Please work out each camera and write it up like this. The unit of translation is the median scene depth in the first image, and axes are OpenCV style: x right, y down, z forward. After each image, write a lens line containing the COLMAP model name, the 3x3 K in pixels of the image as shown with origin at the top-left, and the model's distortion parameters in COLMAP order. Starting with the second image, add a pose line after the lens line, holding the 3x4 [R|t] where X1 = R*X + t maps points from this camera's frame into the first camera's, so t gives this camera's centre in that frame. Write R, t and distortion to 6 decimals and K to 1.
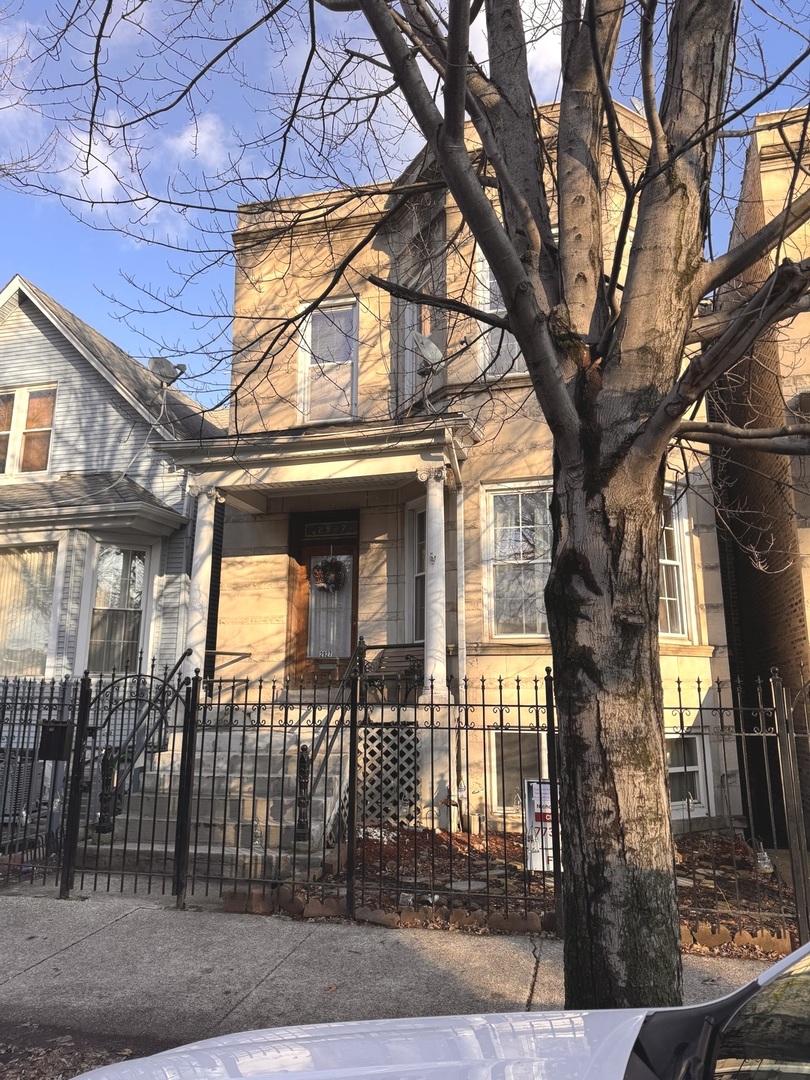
lens RADIAL K [[739.9, 0, 405.0], [0, 739.9, 540.0], [0, 0, 1]] dist [0.179526, -0.237177]
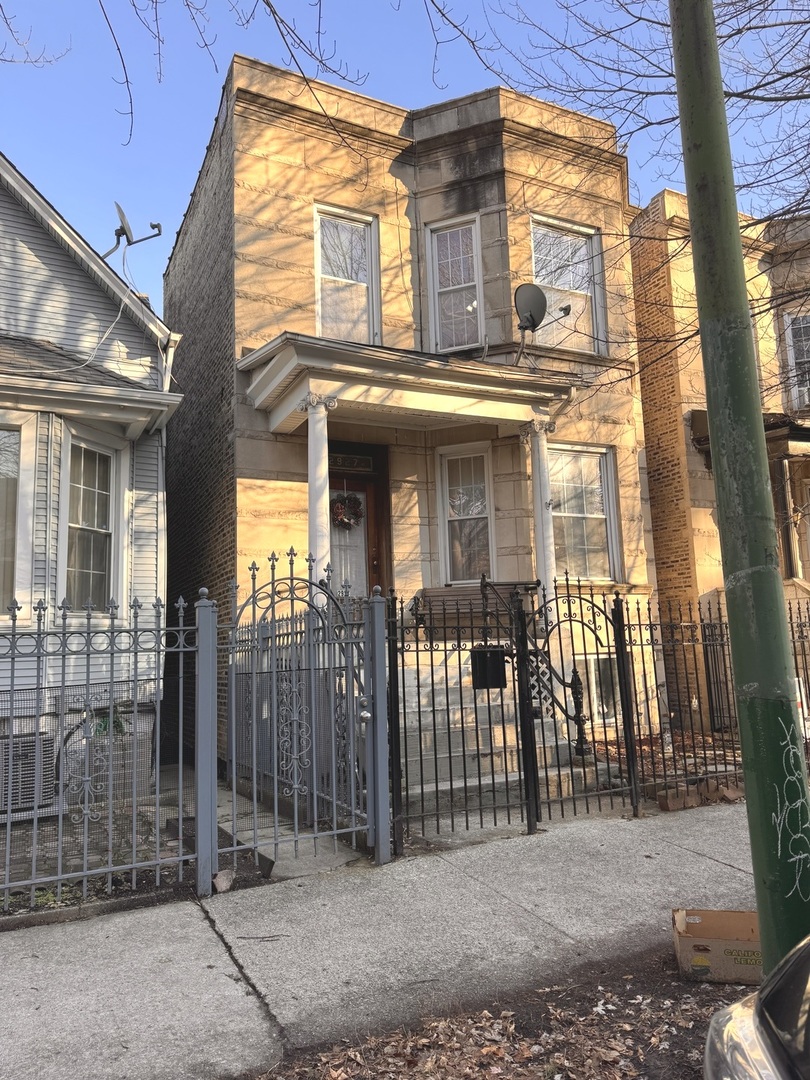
lens RADIAL K [[739.9, 0, 405.0], [0, 739.9, 540.0], [0, 0, 1]] dist [0.179526, -0.237177]
pose [[0.768266, 0.066370, 0.636681, -0.638018], [-0.095809, 0.995329, 0.011854, 0.065380], [-0.632920, -0.070107, 0.771036, 0.226627]]
